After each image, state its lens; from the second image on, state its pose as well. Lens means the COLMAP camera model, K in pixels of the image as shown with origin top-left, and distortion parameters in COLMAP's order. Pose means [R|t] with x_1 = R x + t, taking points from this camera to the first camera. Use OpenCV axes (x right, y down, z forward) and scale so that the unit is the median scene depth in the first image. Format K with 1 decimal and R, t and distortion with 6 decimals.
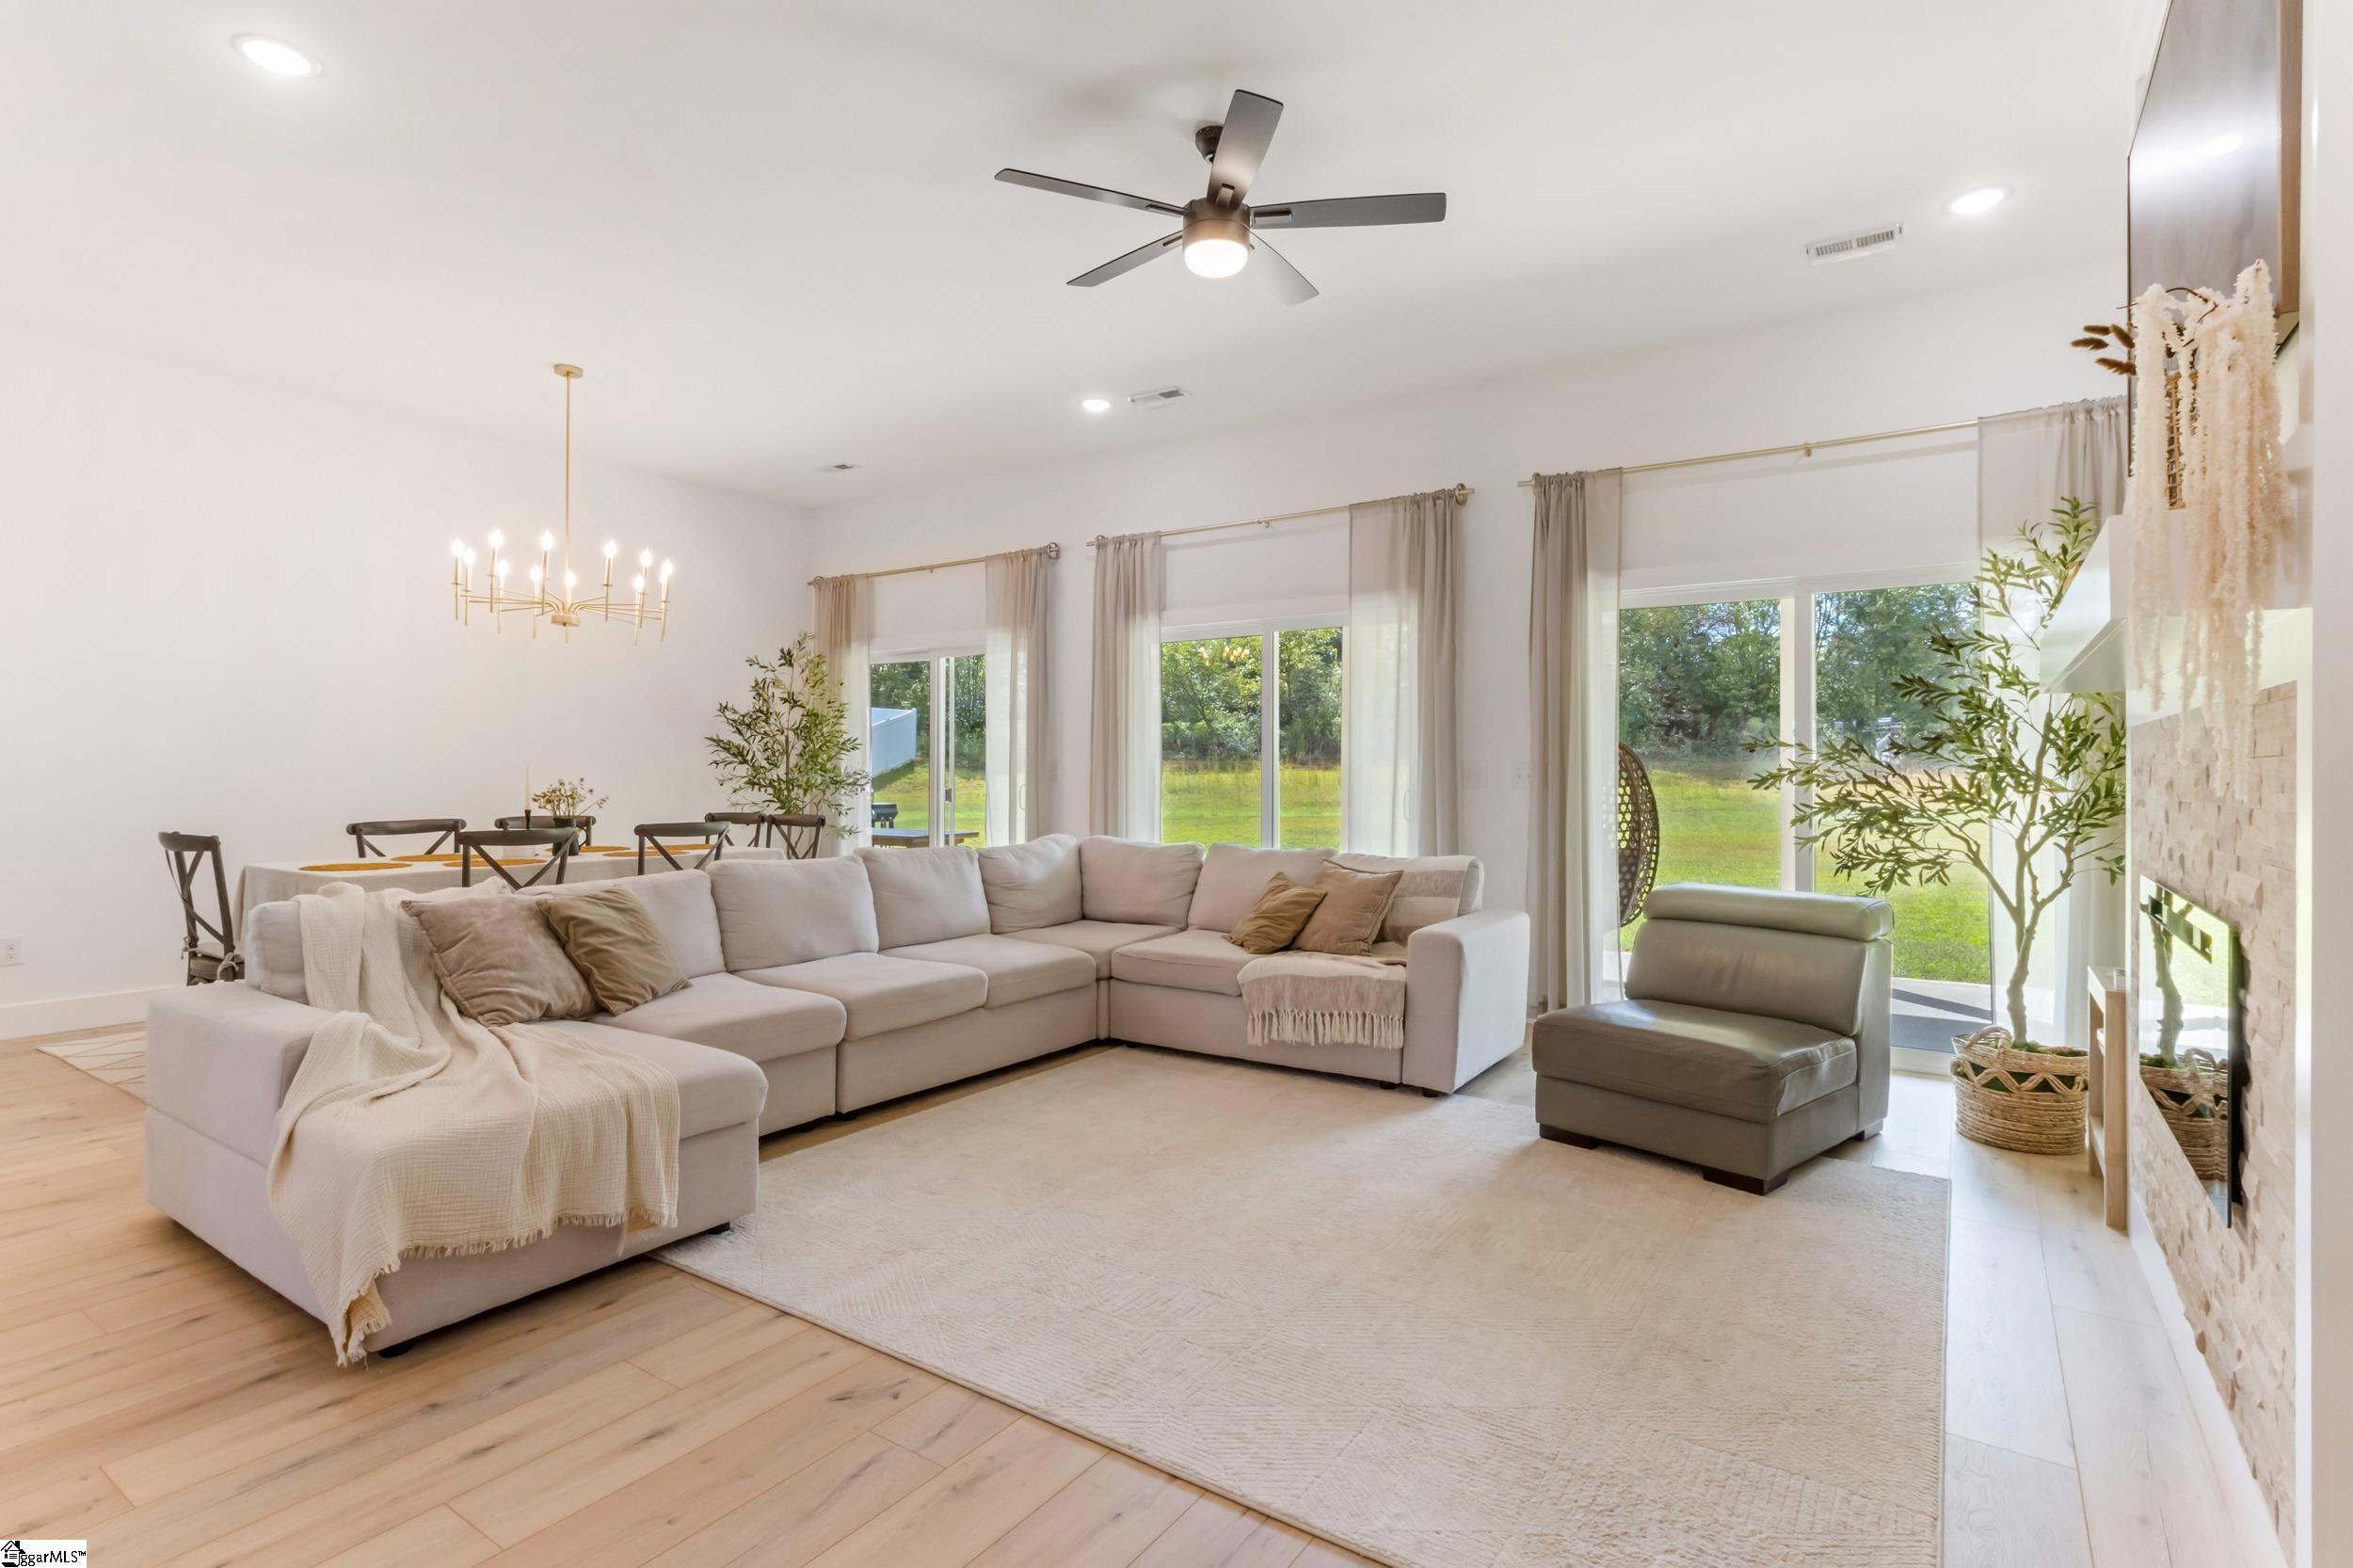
lens RADIAL K [[1129.7, 0, 1181.2], [0, 1129.7, 764.8], [0, 0, 1]] dist [-0.002359, -0.000243]
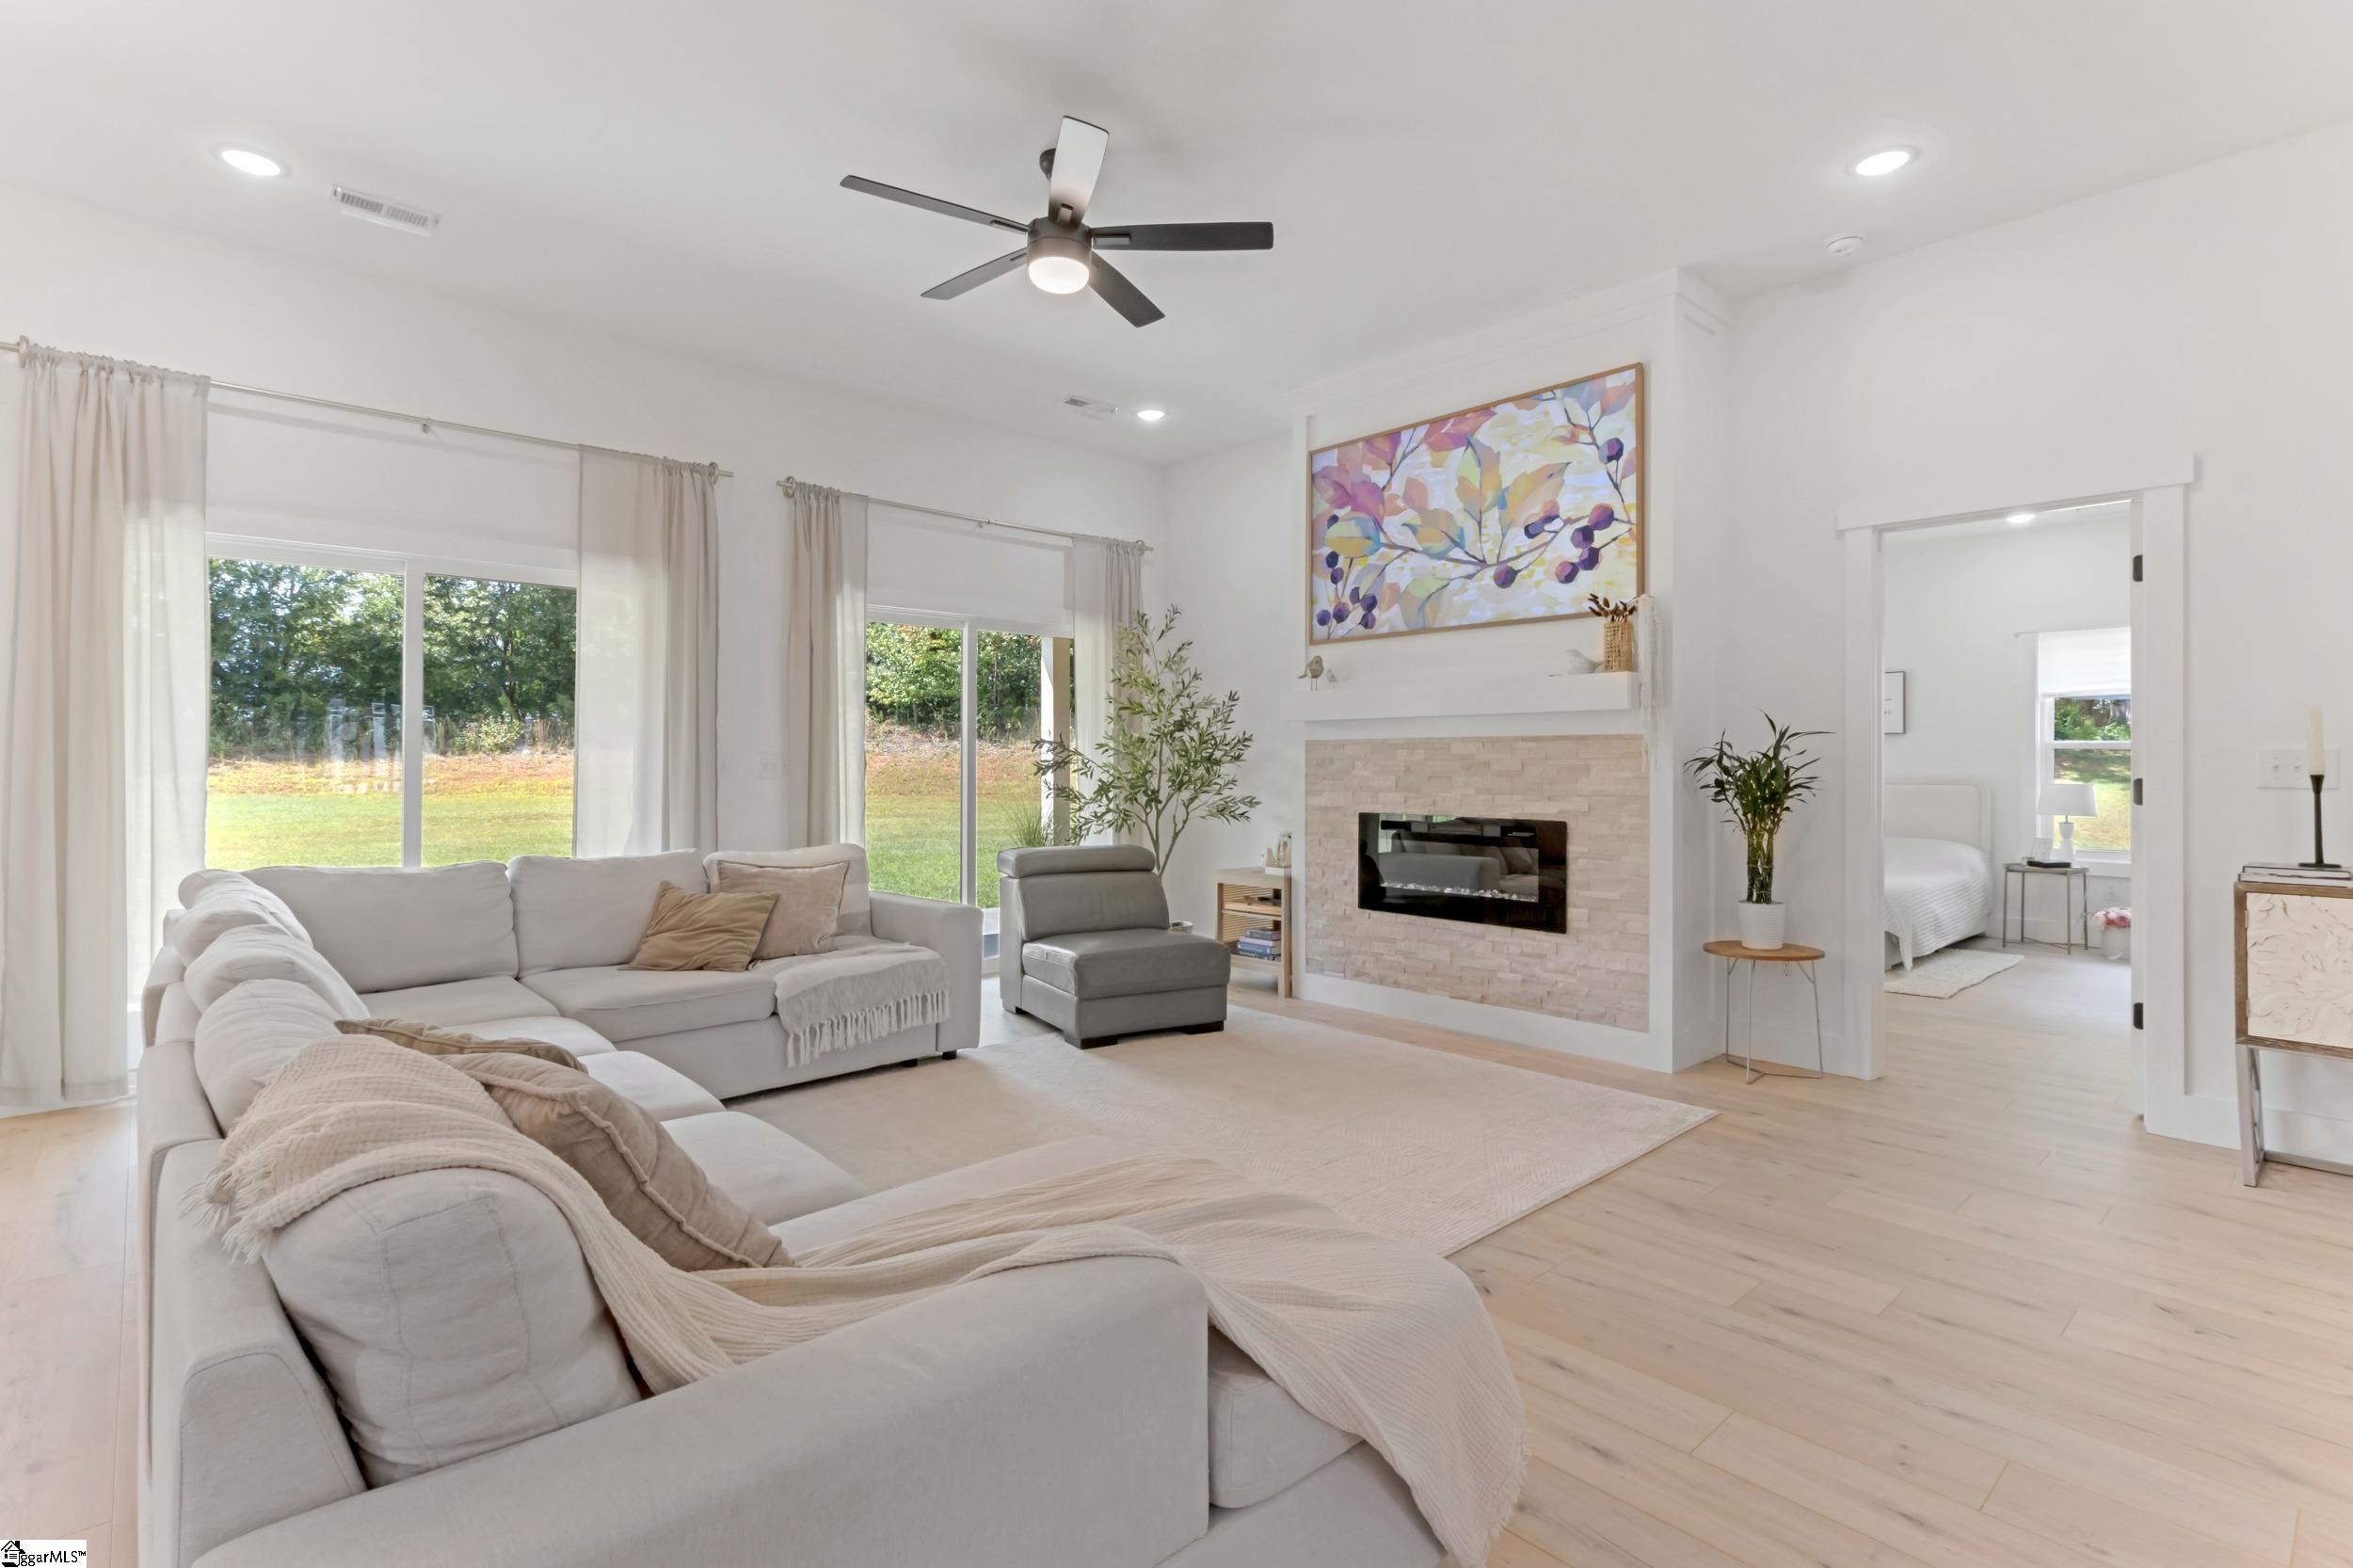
lens RADIAL K [[1129.7, 0, 1181.2], [0, 1129.7, 764.8], [0, 0, 1]] dist [-0.002359, -0.000243]
pose [[0.222800, -0.004281, 0.974855, -0.632583], [-0.004968, 0.999972, 0.005526, -0.001542], [-0.974852, -0.006075, 0.222772, 0.431830]]
